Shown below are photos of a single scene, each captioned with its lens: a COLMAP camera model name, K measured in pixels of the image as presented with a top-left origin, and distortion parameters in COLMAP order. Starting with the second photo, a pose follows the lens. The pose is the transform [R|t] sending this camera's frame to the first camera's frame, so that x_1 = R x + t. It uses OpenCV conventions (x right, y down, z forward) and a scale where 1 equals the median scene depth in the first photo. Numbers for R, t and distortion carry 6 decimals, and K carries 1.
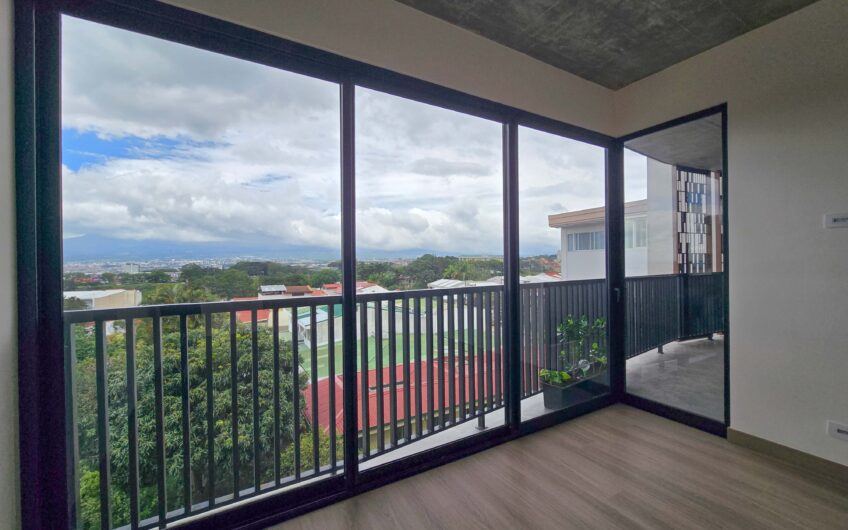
lens RADIAL K [[346.1, 0, 426.3], [0, 346.1, 264.9], [0, 0, 1]] dist [-0.004562, 0.000749]
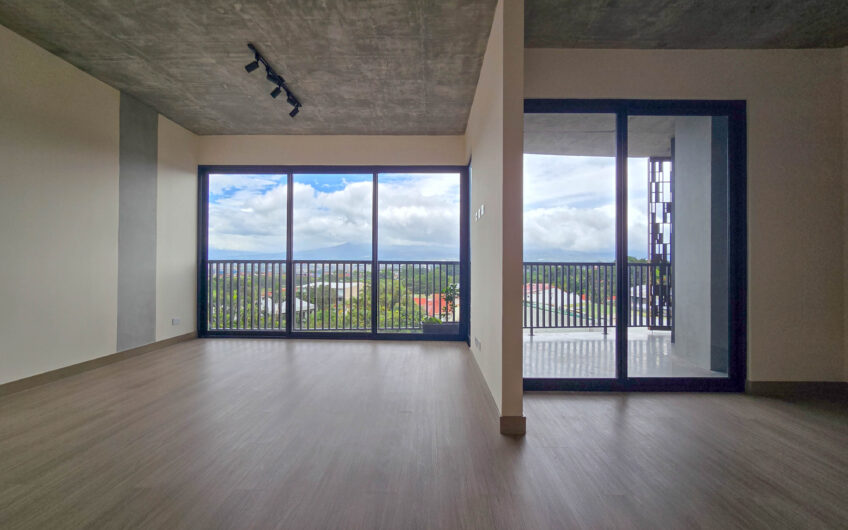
lens RADIAL K [[346.1, 0, 424.7], [0, 346.1, 264.7], [0, 0, 1]] dist [-0.004562, 0.000749]
pose [[0.855189, 0.010684, -0.518206, 0.861042], [-0.014606, 0.999887, -0.003490, 0.053080], [0.518110, 0.010553, 0.855249, -0.276859]]
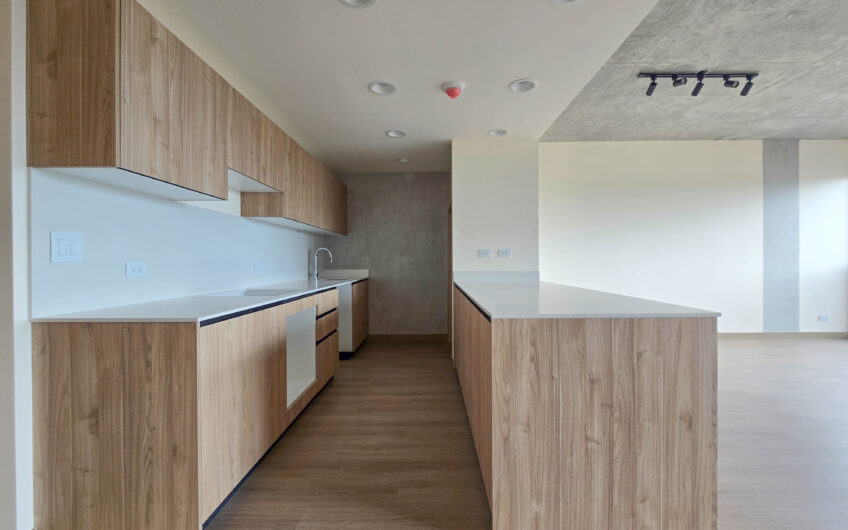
lens RADIAL K [[346.1, 0, 428.3], [0, 346.1, 264.0], [0, 0, 1]] dist [-0.004562, 0.000749]
pose [[-0.515624, 0.017123, -0.856644, 1.328877], [0.008360, 0.999853, 0.014954, 0.022766], [0.856774, 0.000549, -0.515692, -0.306417]]
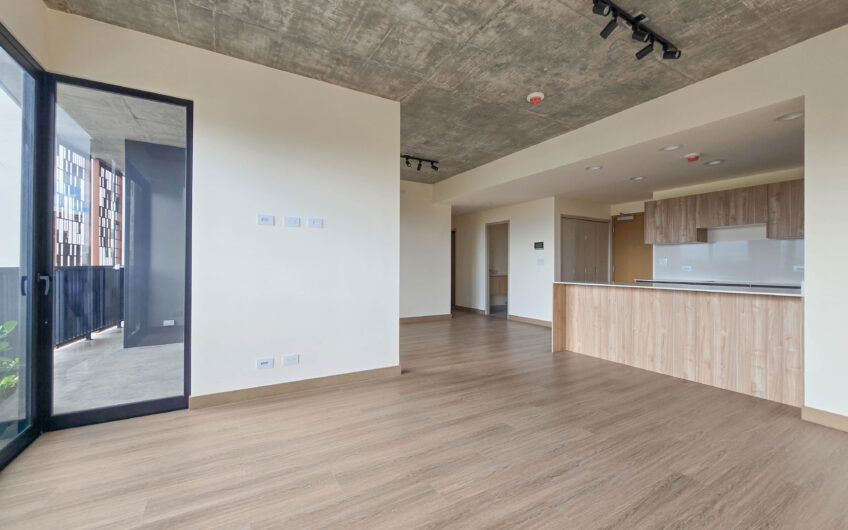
lens RADIAL K [[346.1, 0, 428.6], [0, 346.1, 265.0], [0, 0, 1]] dist [-0.004562, 0.000749]
pose [[-0.003666, 0.010441, 0.999939, -0.128279], [-0.002490, 0.999942, -0.010450, 0.035044], [-0.999990, -0.002528, -0.003640, 0.138593]]
